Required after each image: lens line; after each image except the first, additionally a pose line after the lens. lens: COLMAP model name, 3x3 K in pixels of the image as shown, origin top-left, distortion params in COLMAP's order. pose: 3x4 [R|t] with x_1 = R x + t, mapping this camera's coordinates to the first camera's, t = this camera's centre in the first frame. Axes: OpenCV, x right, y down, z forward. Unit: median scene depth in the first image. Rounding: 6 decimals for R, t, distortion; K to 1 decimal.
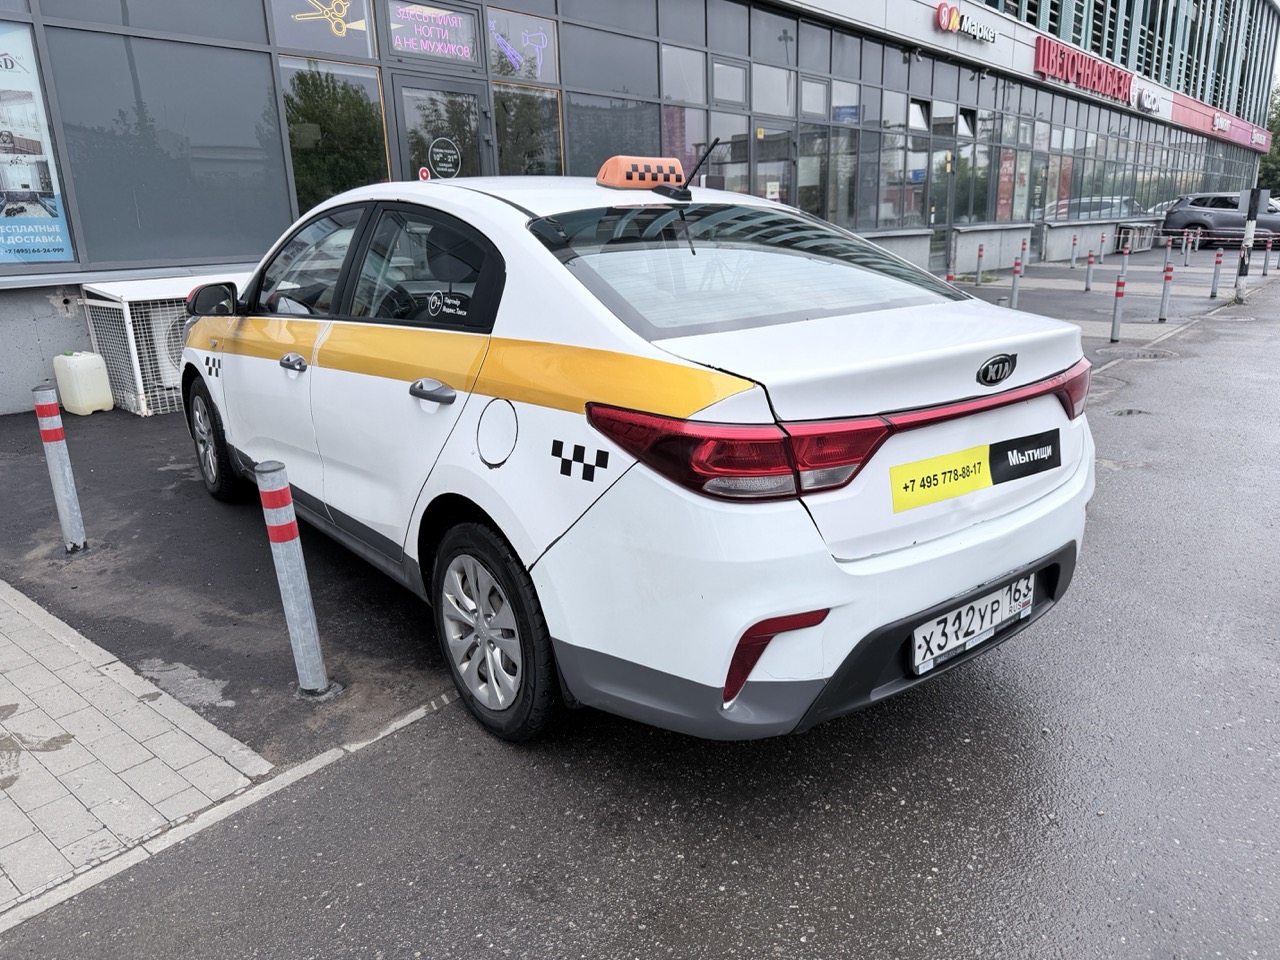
lens RADIAL K [[896.6, 0, 645.1], [0, 896.6, 476.6], [0, 0, 1]] dist [0.058496, -0.066883]
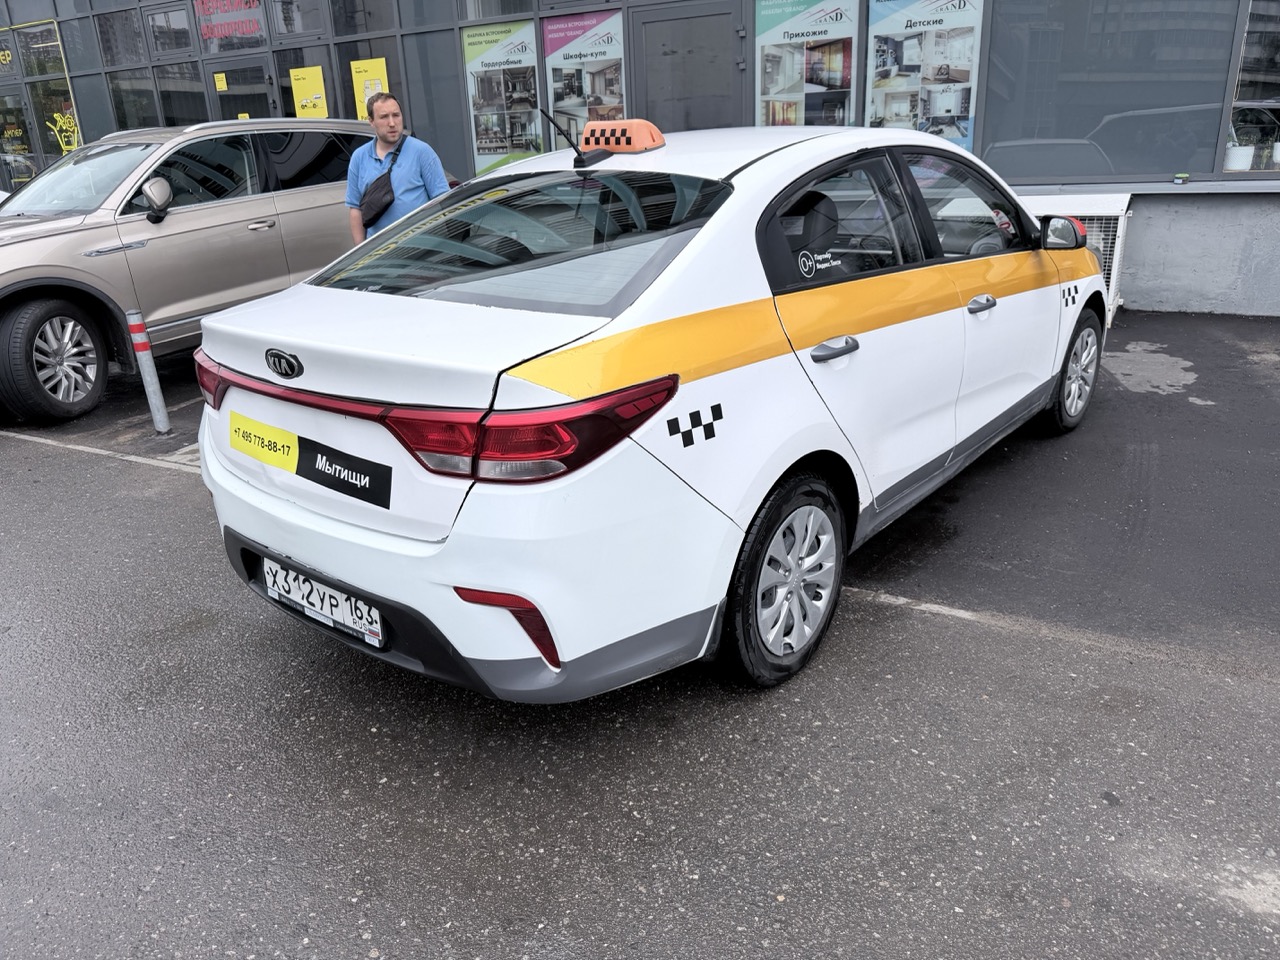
lens RADIAL K [[896.6, 0, 645.1], [0, 896.6, 476.6], [0, 0, 1]] dist [0.058496, -0.066883]
pose [[0.203311, 0.344064, -0.916671, 1.124767], [-0.235455, 0.925931, 0.295317, -0.308908], [0.950382, 0.155794, 0.269263, 0.868498]]
